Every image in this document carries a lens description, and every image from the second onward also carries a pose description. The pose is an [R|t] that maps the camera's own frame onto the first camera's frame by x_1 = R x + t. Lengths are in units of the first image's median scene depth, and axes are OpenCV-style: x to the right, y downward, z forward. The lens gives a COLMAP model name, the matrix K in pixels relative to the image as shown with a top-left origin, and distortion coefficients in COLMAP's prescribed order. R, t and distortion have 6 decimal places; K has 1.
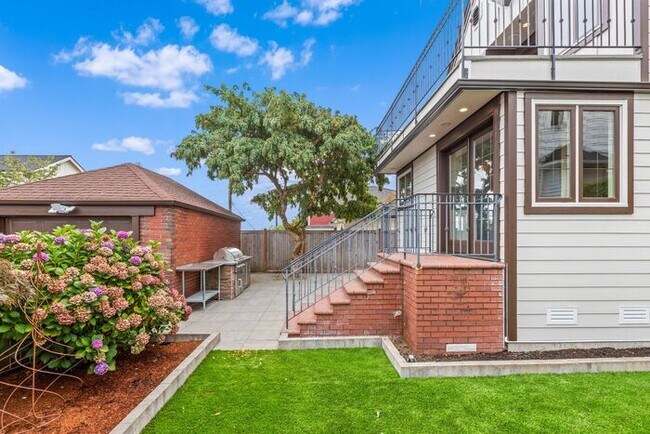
lens RADIAL K [[299.7, 0, 322.8], [0, 299.7, 234.5], [0, 0, 1]] dist [0.001231, 0.000529]
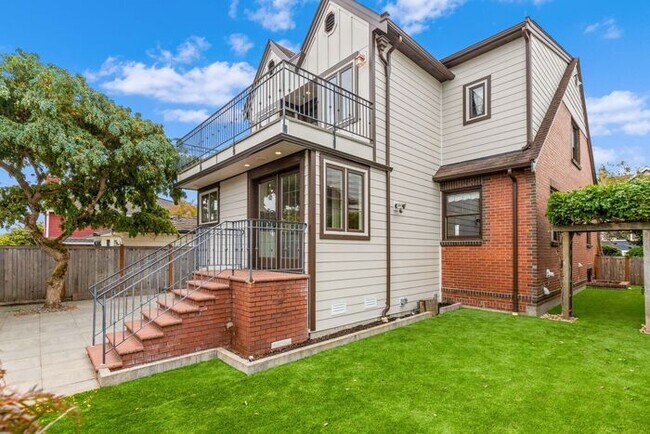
lens RADIAL K [[311.3, 0, 323.9], [0, 311.3, 245.1], [0, 0, 1]] dist [0.002021, 0.000397]
pose [[0.752111, 0.012816, 0.658912, -0.247538], [-0.003323, 0.999872, -0.015654, -0.014882], [-0.659028, 0.009584, 0.752057, -0.098500]]
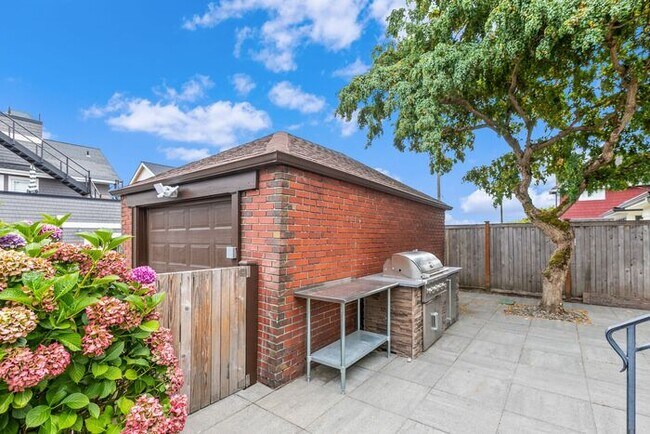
lens RADIAL K [[299.7, 0, 322.8], [0, 299.7, 234.5], [0, 0, 1]] dist [0.001231, 0.000529]
pose [[0.773184, -0.005654, -0.634157, -0.173033], [0.003296, 0.999983, -0.004897, 0.026956], [0.634173, 0.001696, 0.773189, 0.857113]]
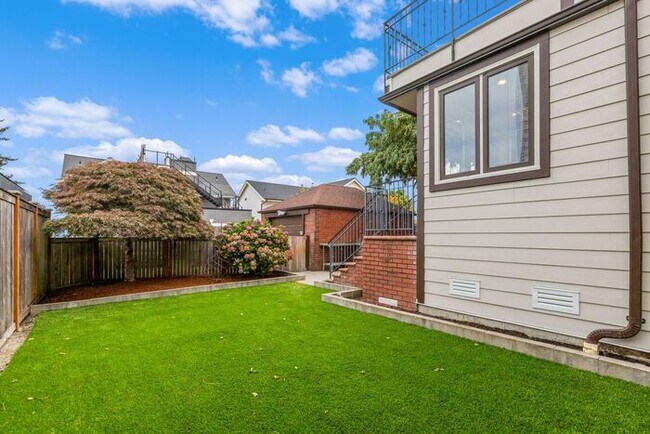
lens RADIAL K [[299.7, 0, 322.8], [0, 299.7, 234.5], [0, 0, 1]] dist [0.001231, 0.000529]
pose [[0.591232, -0.001613, -0.806500, 1.208321], [0.001092, 0.999999, -0.001199, 0.082088], [0.806501, -0.000172, 0.591233, 0.009308]]
